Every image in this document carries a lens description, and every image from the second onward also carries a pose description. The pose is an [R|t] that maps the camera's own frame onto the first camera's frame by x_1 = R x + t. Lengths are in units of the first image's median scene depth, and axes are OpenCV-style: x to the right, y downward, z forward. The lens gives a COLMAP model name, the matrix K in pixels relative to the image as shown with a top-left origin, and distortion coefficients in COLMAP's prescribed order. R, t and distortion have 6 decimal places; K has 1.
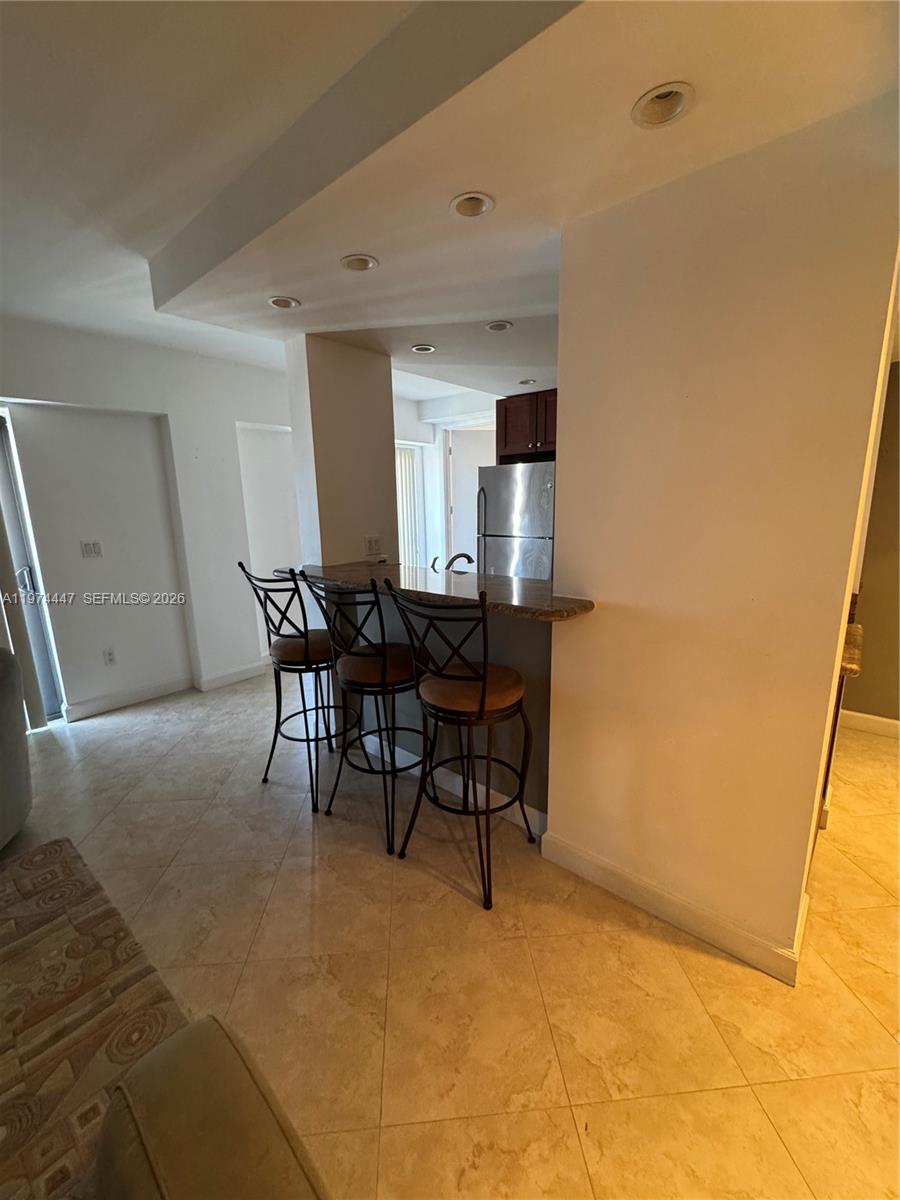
lens RADIAL K [[475.0, 0, 450.0], [0, 475.0, 600.0], [0, 0, 1]] dist [0.000171, 0.000034]
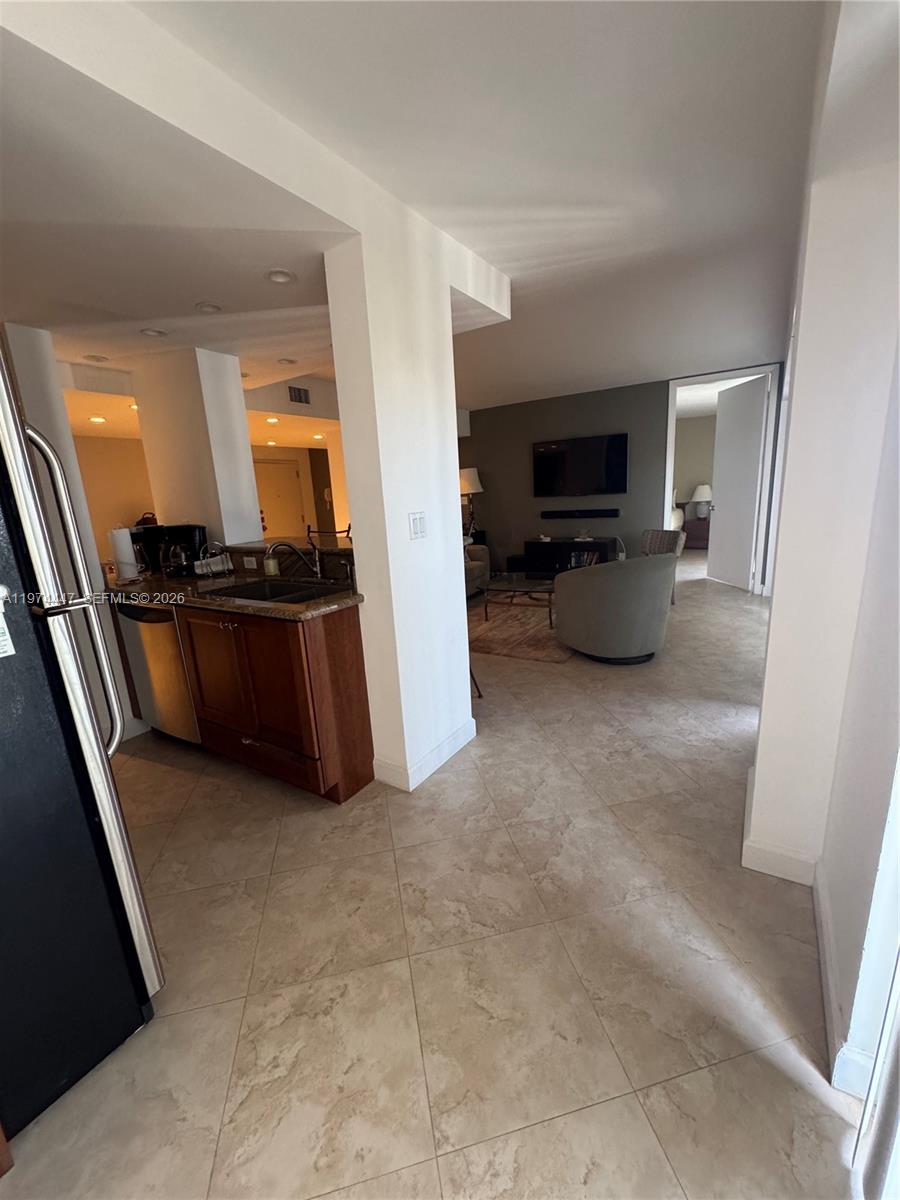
lens RADIAL K [[475.0, 0, 450.0], [0, 475.0, 600.0], [0, 0, 1]] dist [0.000171, 0.000034]
pose [[-0.988569, 0.086716, -0.123334, -0.162894], [0.026796, 0.906072, 0.422274, -0.312600], [0.148368, 0.414142, -0.898039, 1.722832]]
